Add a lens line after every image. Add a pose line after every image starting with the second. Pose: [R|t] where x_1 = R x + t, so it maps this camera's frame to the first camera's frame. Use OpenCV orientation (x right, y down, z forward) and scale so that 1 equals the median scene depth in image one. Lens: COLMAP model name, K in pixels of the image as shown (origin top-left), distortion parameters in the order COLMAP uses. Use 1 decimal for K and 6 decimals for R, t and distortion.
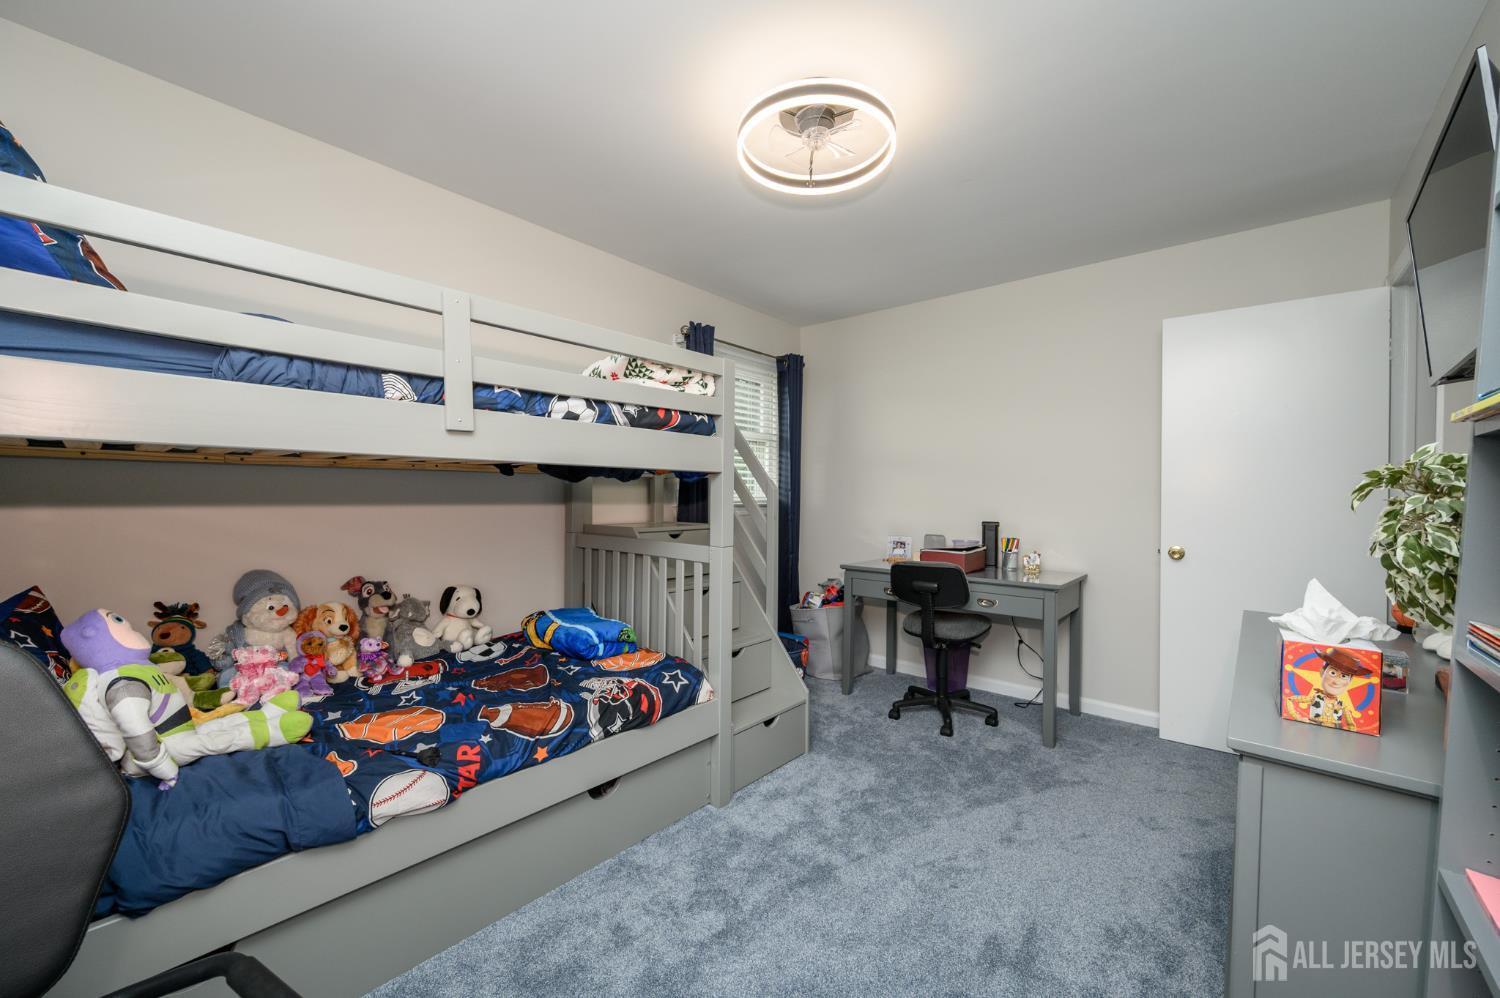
lens RADIAL K [[588.5, 0, 745.6], [0, 588.5, 494.5], [0, 0, 1]] dist [-0.004949, 0.000553]
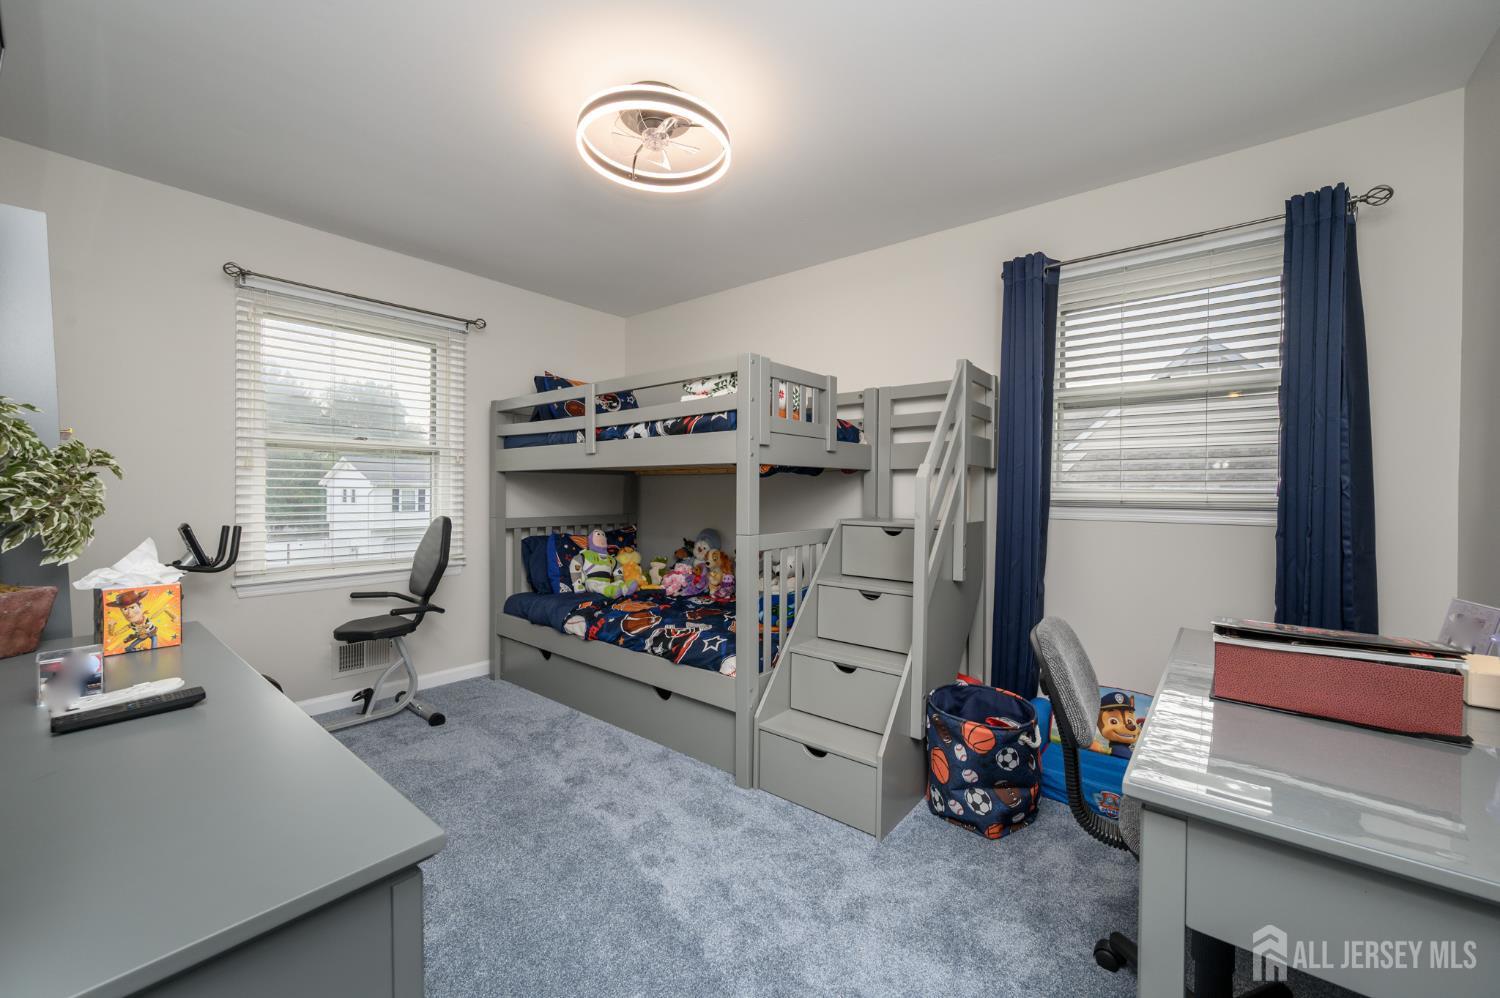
lens RADIAL K [[588.5, 0, 745.6], [0, 588.5, 494.5], [0, 0, 1]] dist [-0.004949, 0.000553]
pose [[0.025901, -0.007133, -0.999639, 1.197309], [-0.007713, 0.999943, -0.007335, 0.030615], [0.999635, 0.007901, 0.025845, 1.173099]]
